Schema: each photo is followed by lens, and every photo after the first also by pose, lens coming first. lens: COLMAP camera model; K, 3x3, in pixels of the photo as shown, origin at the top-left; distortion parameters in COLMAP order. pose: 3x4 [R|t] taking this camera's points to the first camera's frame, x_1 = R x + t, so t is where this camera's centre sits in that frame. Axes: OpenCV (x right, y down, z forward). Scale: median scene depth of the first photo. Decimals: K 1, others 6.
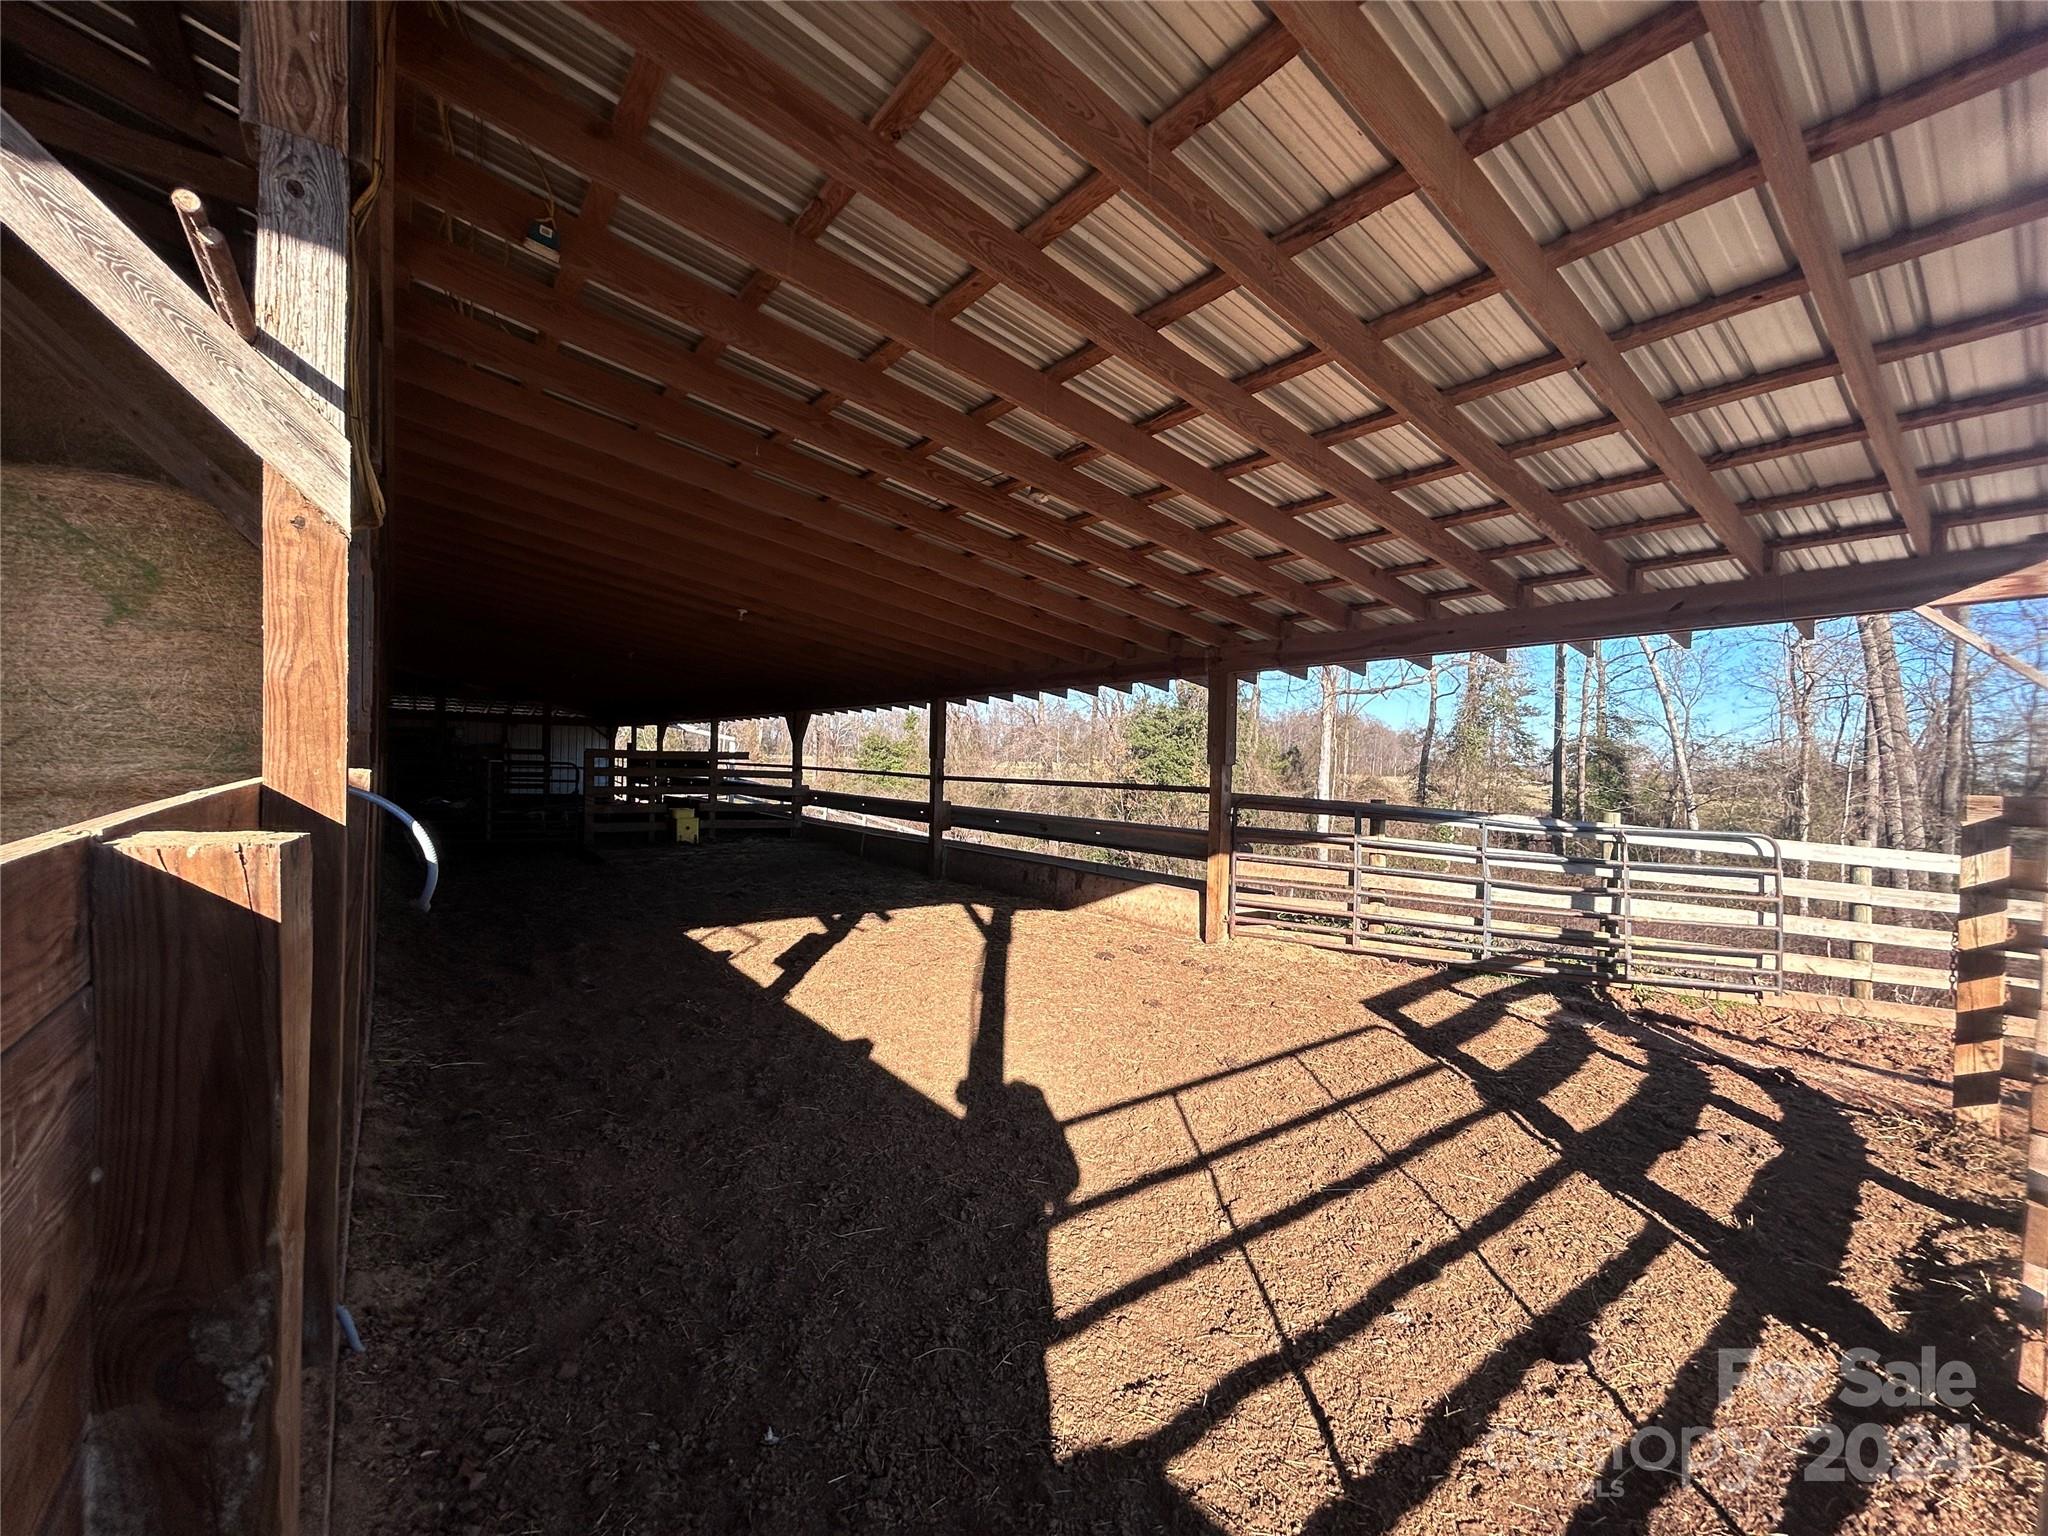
lens RADIAL K [[832.5, 0, 1027.0], [0, 832.5, 763.6], [0, 0, 1]] dist [0.020071, -0.005709]
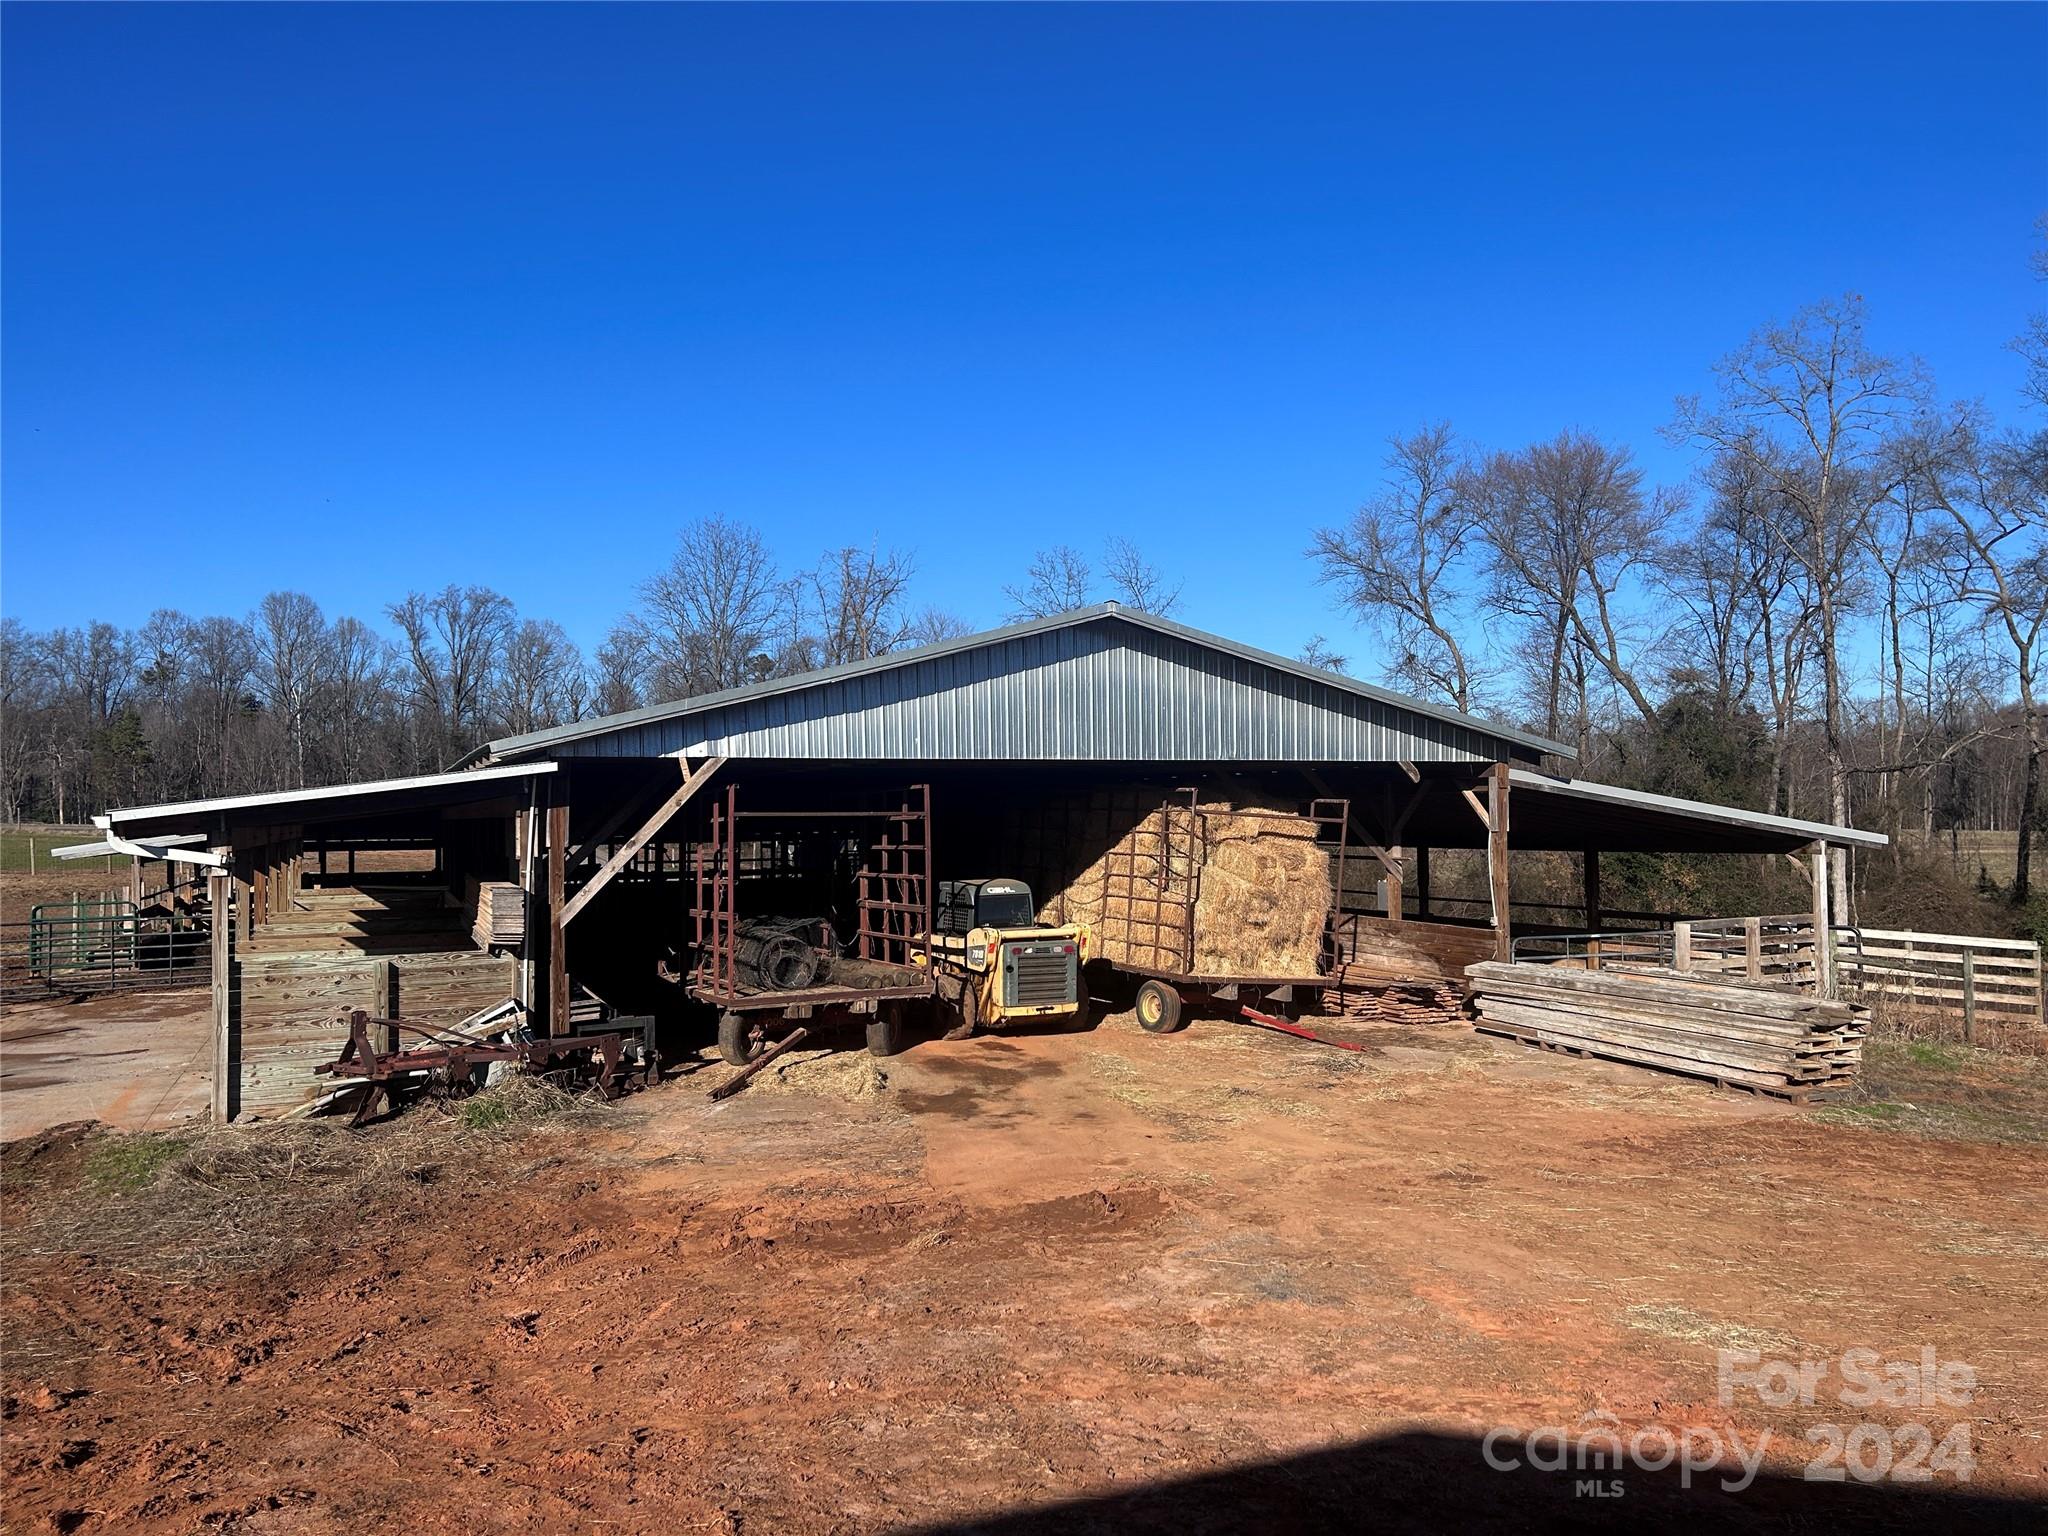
lens RADIAL K [[1543.4, 0, 1028.5], [0, 1543.4, 773.8], [0, 0, 1]] dist [0.035487, -0.026277]
pose [[0.963745, -0.038449, -0.264040, -0.096426], [0.029065, 0.998802, -0.039356, -0.210630], [0.265236, 0.030255, 0.963709, -3.394206]]
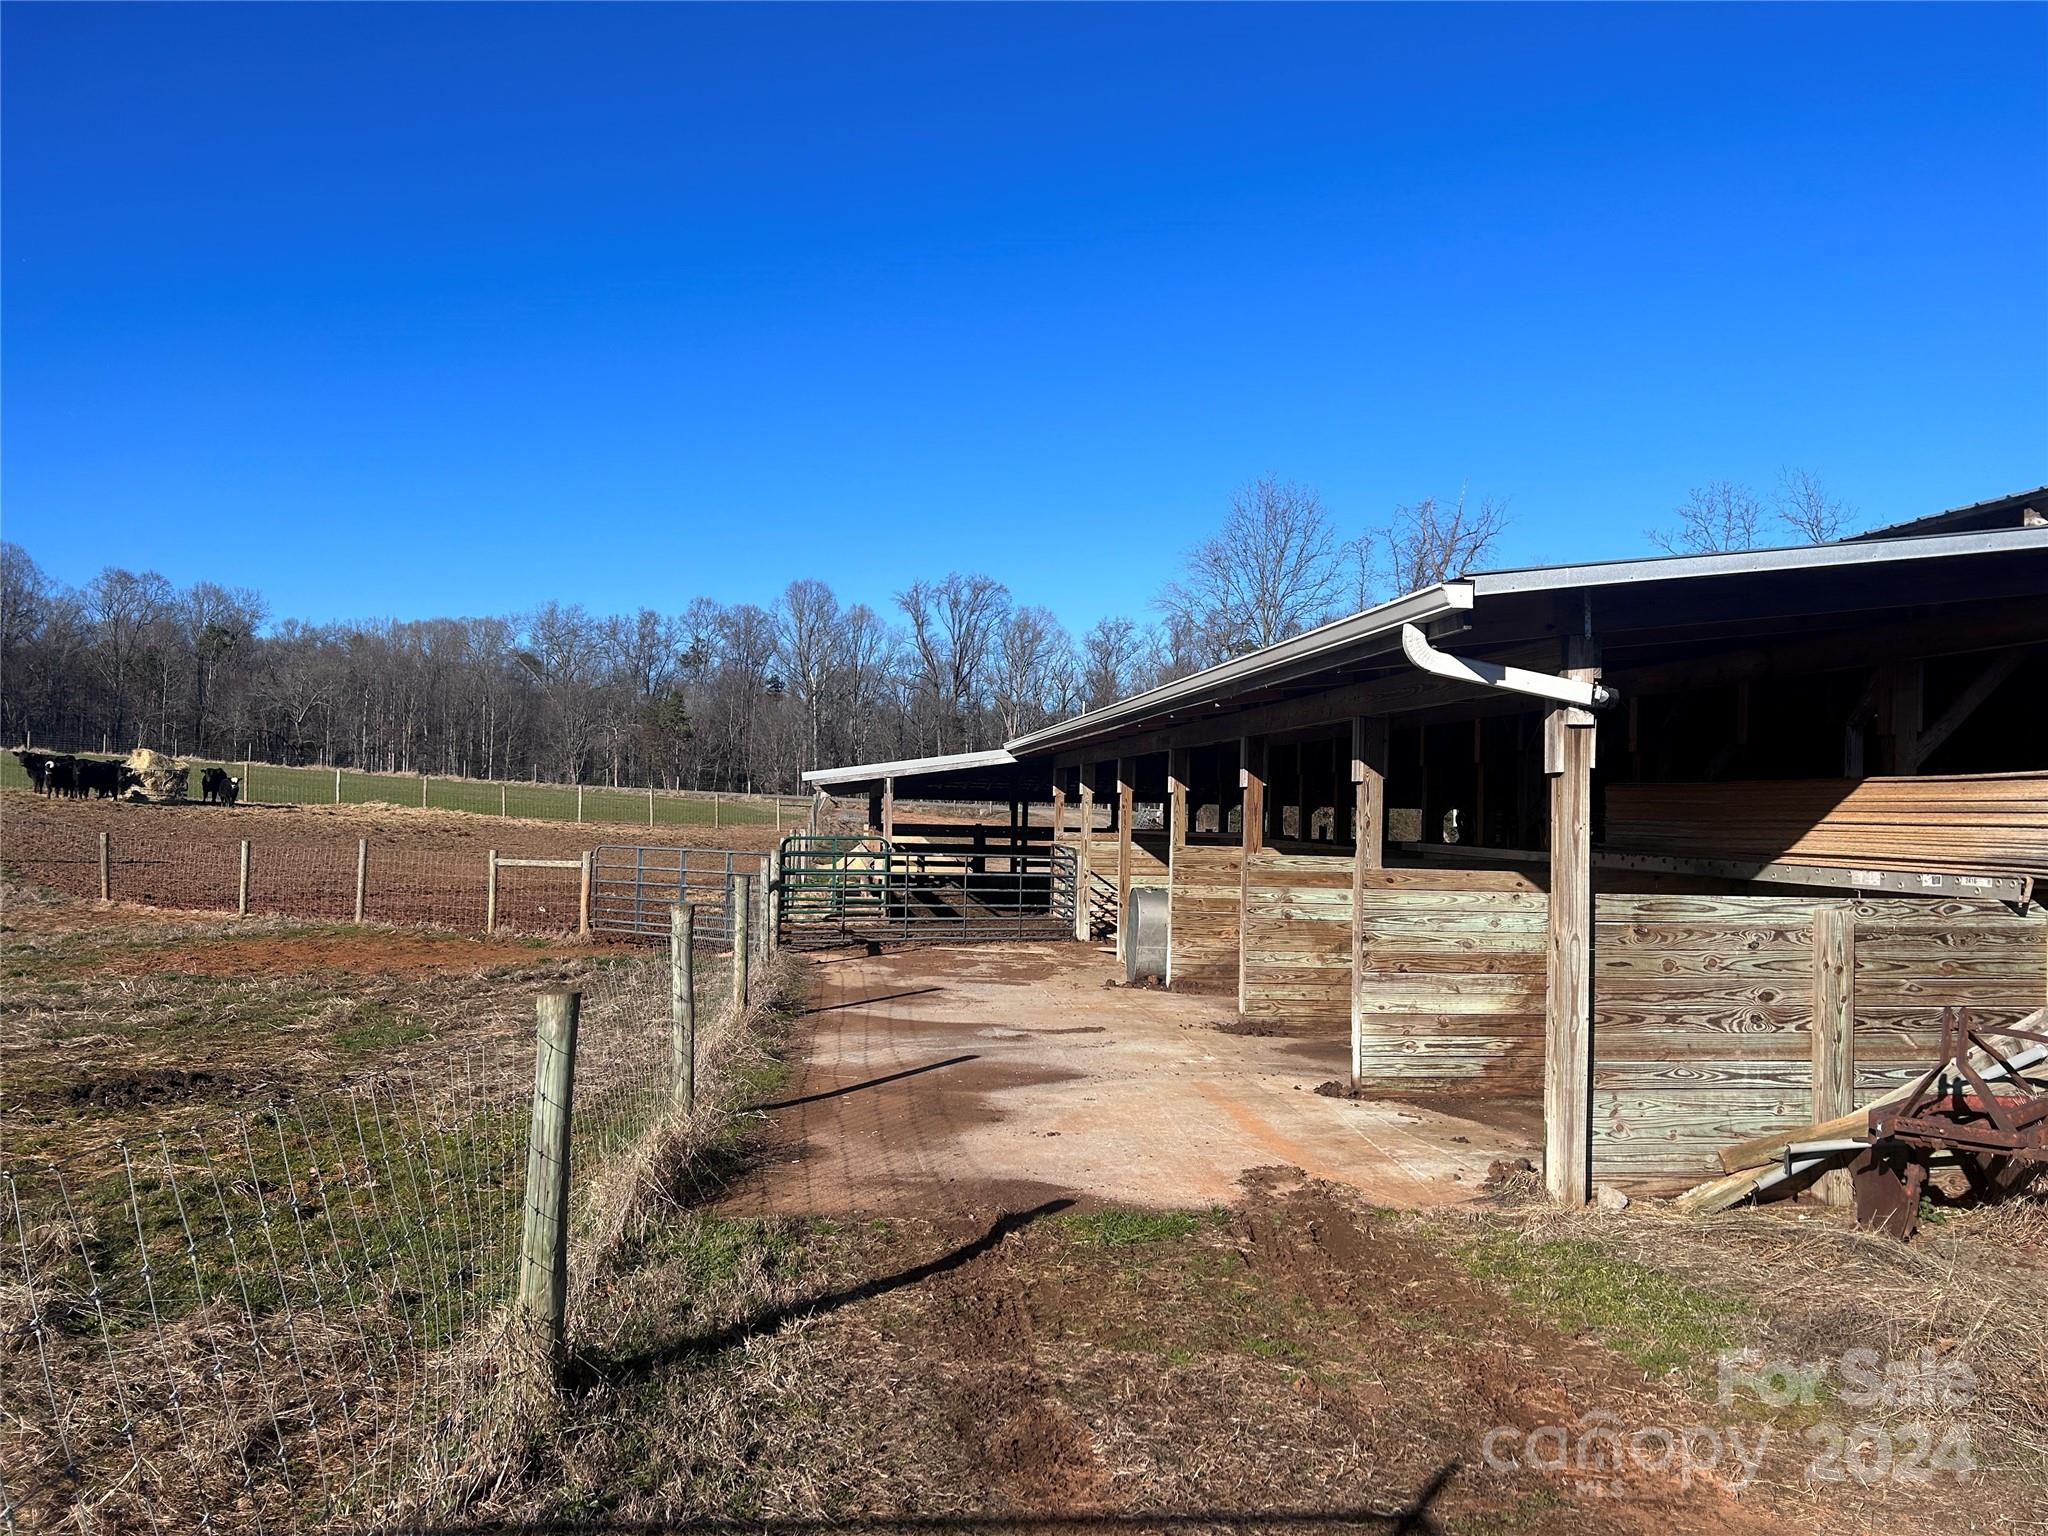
lens RADIAL K [[1543.4, 0, 1076.5], [0, 1543.4, 775.0], [0, 0, 1]] dist [0.035487, -0.026277]
pose [[0.868446, -0.012910, -0.495615, -1.515938], [-0.008131, 0.999156, -0.040273, -0.103717], [0.495716, 0.039005, 0.867608, -2.749183]]
